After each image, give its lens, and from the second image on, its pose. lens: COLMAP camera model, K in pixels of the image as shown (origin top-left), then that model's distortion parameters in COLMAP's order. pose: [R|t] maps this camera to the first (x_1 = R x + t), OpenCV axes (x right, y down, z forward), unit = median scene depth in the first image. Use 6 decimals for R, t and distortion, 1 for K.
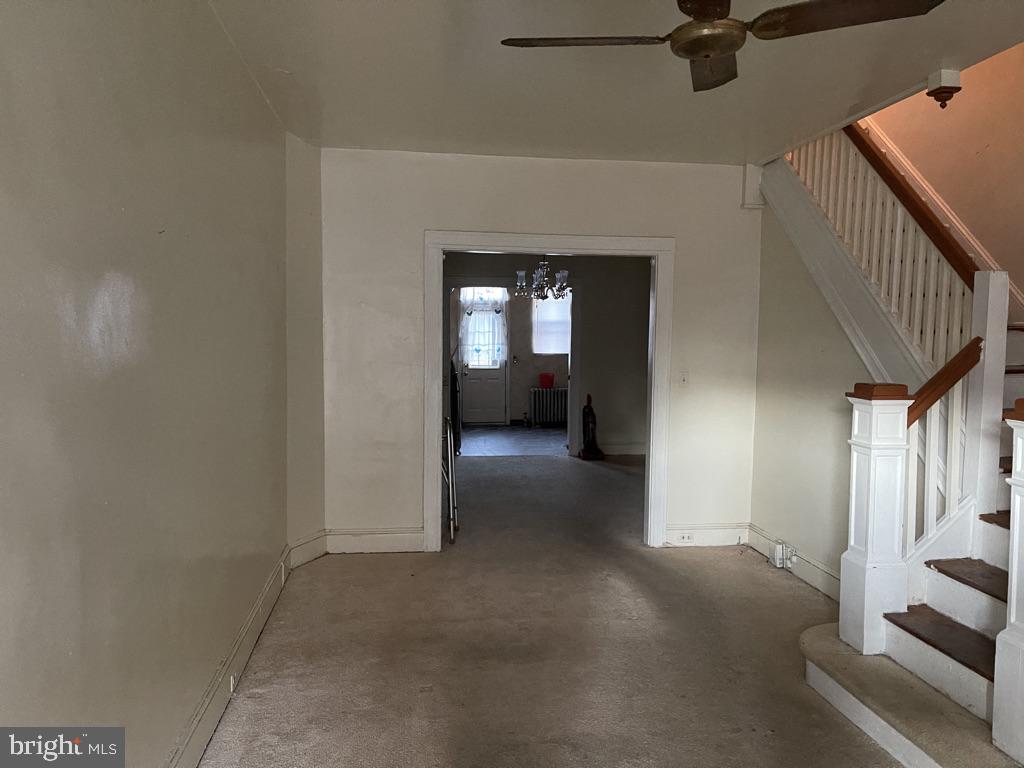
lens RADIAL K [[764.2, 0, 509.0], [0, 764.2, 392.8], [0, 0, 1]] dist [0.067492, -0.086035]
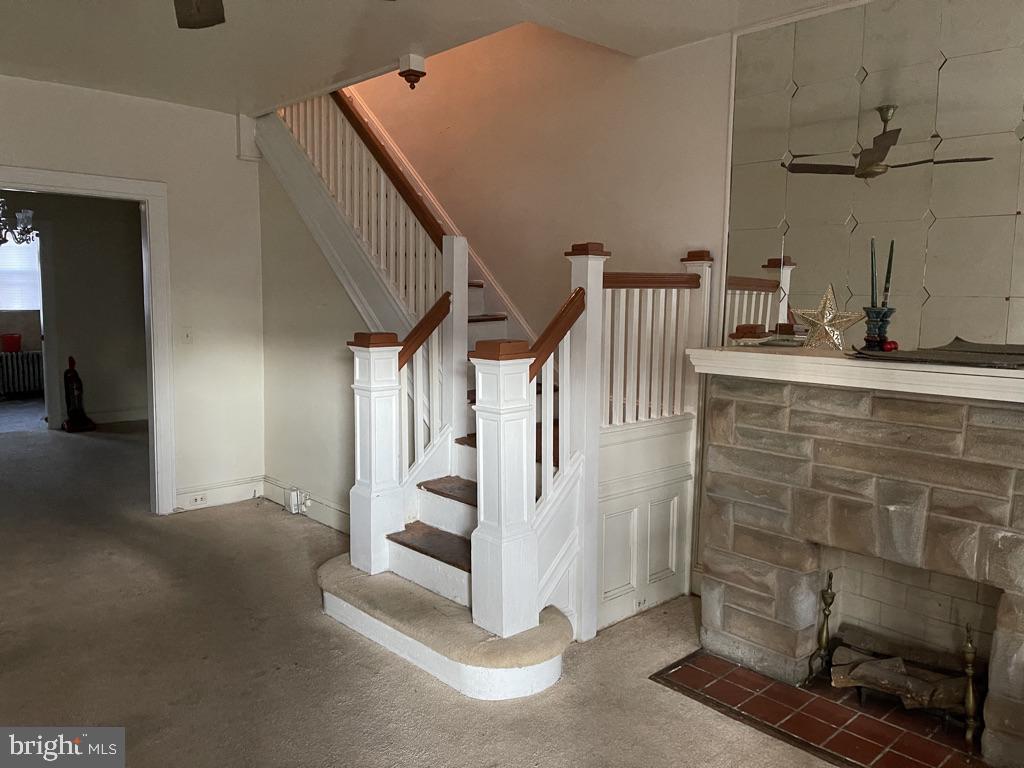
lens RADIAL K [[764.2, 0, 515.0], [0, 764.2, 381.0], [0, 0, 1]] dist [0.067492, -0.086035]
pose [[0.808965, -0.062290, 0.584547, -0.005352], [0.038170, 0.997838, 0.053506, 0.004332], [-0.586616, -0.020972, 0.809594, -0.012070]]
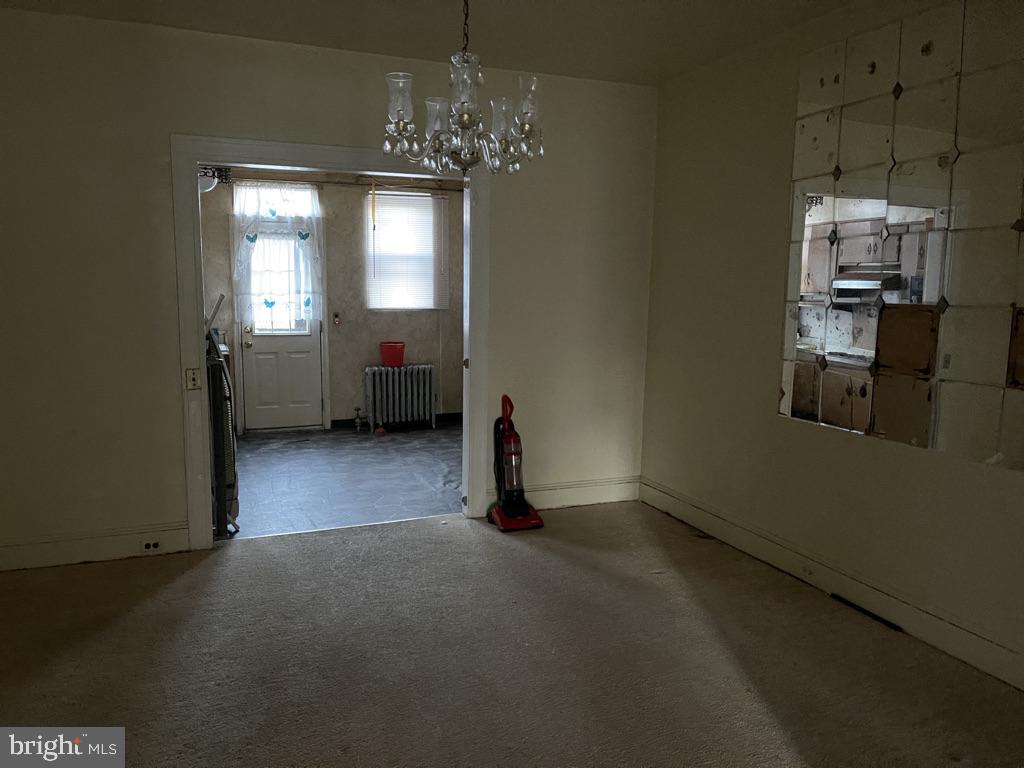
lens RADIAL K [[764.2, 0, 512.9], [0, 764.2, 378.8], [0, 0, 1]] dist [0.067492, -0.086035]
pose [[0.965427, -0.030112, 0.258927, -0.043209], [0.016490, 0.998371, 0.054623, -0.075599], [-0.260150, -0.048465, 0.964351, 1.080968]]
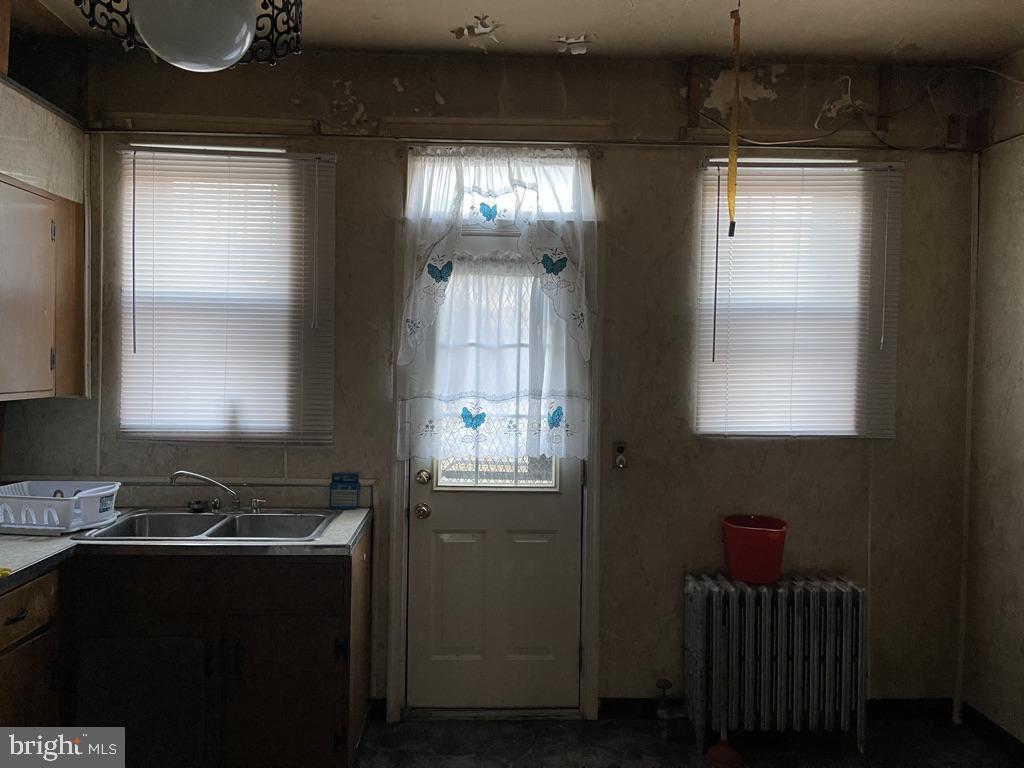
lens RADIAL K [[764.2, 0, 513.3], [0, 764.2, 379.0], [0, 0, 1]] dist [0.067492, -0.086035]
pose [[0.996608, 0.011721, -0.081458, -0.019969], [-0.015794, 0.998648, -0.049535, -0.154260], [0.080767, 0.050653, 0.995445, 2.059407]]
